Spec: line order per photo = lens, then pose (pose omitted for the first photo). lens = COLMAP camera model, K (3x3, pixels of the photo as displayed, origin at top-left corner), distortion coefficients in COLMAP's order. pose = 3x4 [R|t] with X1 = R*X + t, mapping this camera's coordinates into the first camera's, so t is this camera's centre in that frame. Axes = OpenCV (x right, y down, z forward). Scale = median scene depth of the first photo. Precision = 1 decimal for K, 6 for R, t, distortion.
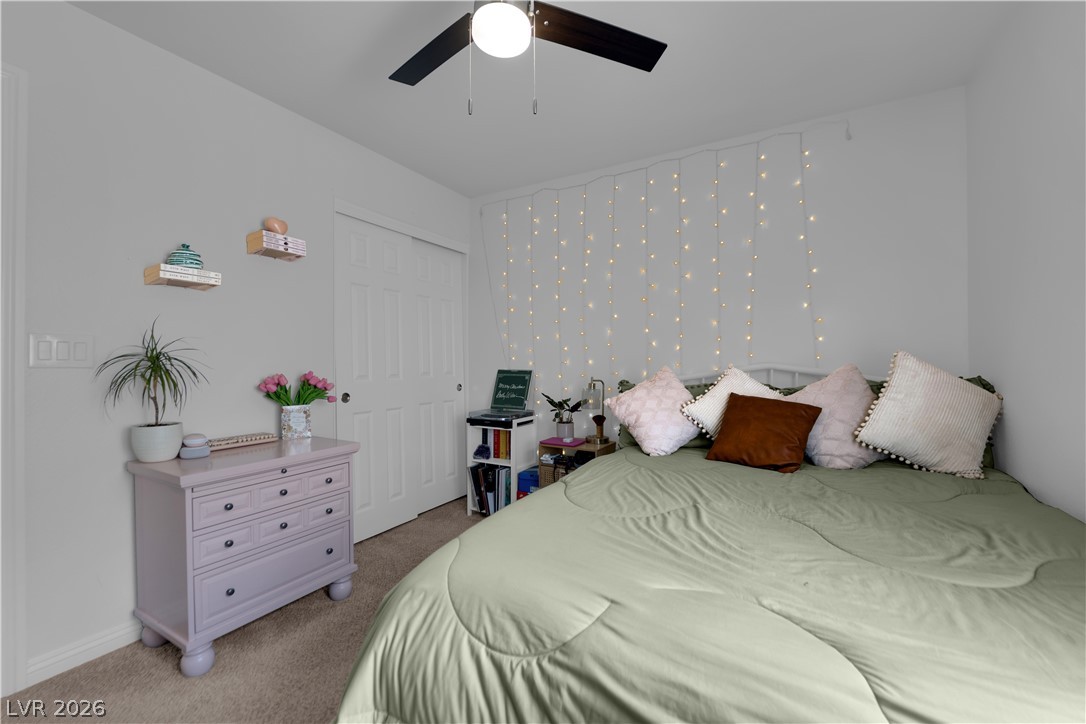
lens RADIAL K [[436.8, 0, 543.0], [0, 436.8, 362.0], [0, 0, 1]] dist [-0.008328, -0.005530]
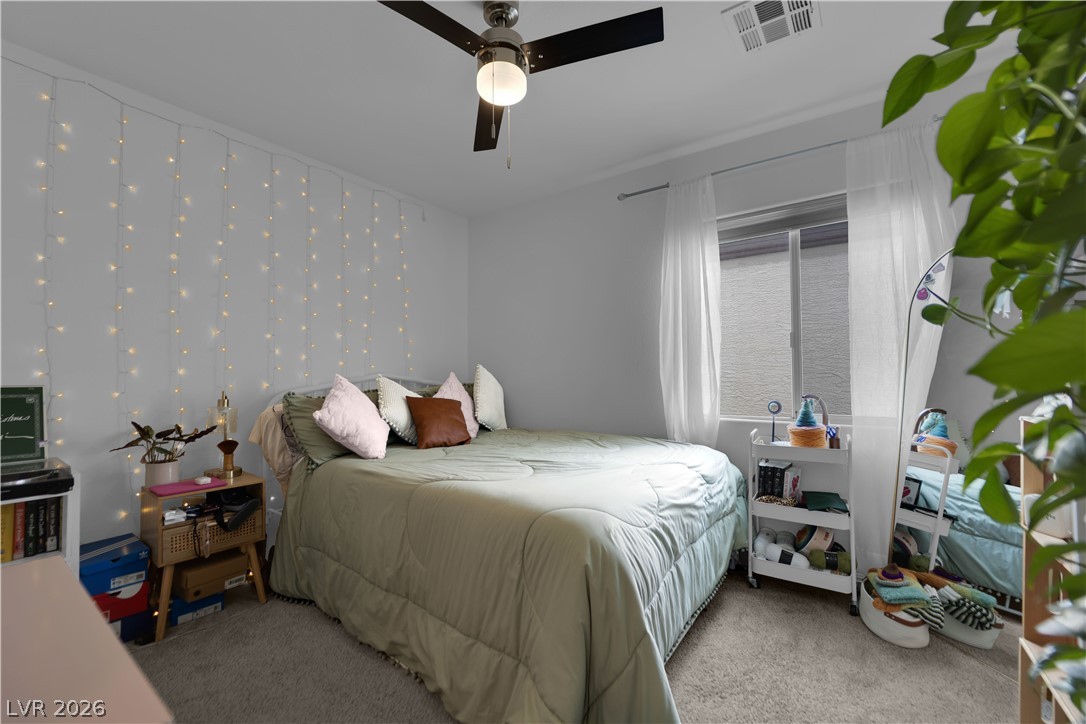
lens RADIAL K [[436.8, 0, 543.0], [0, 436.8, 362.0], [0, 0, 1]] dist [-0.008328, -0.005530]
pose [[0.098534, 0.019381, 0.994945, -0.579764], [-0.001904, 0.999812, -0.019288, -0.003236], [-0.995132, 0.000006, 0.098553, 0.358698]]
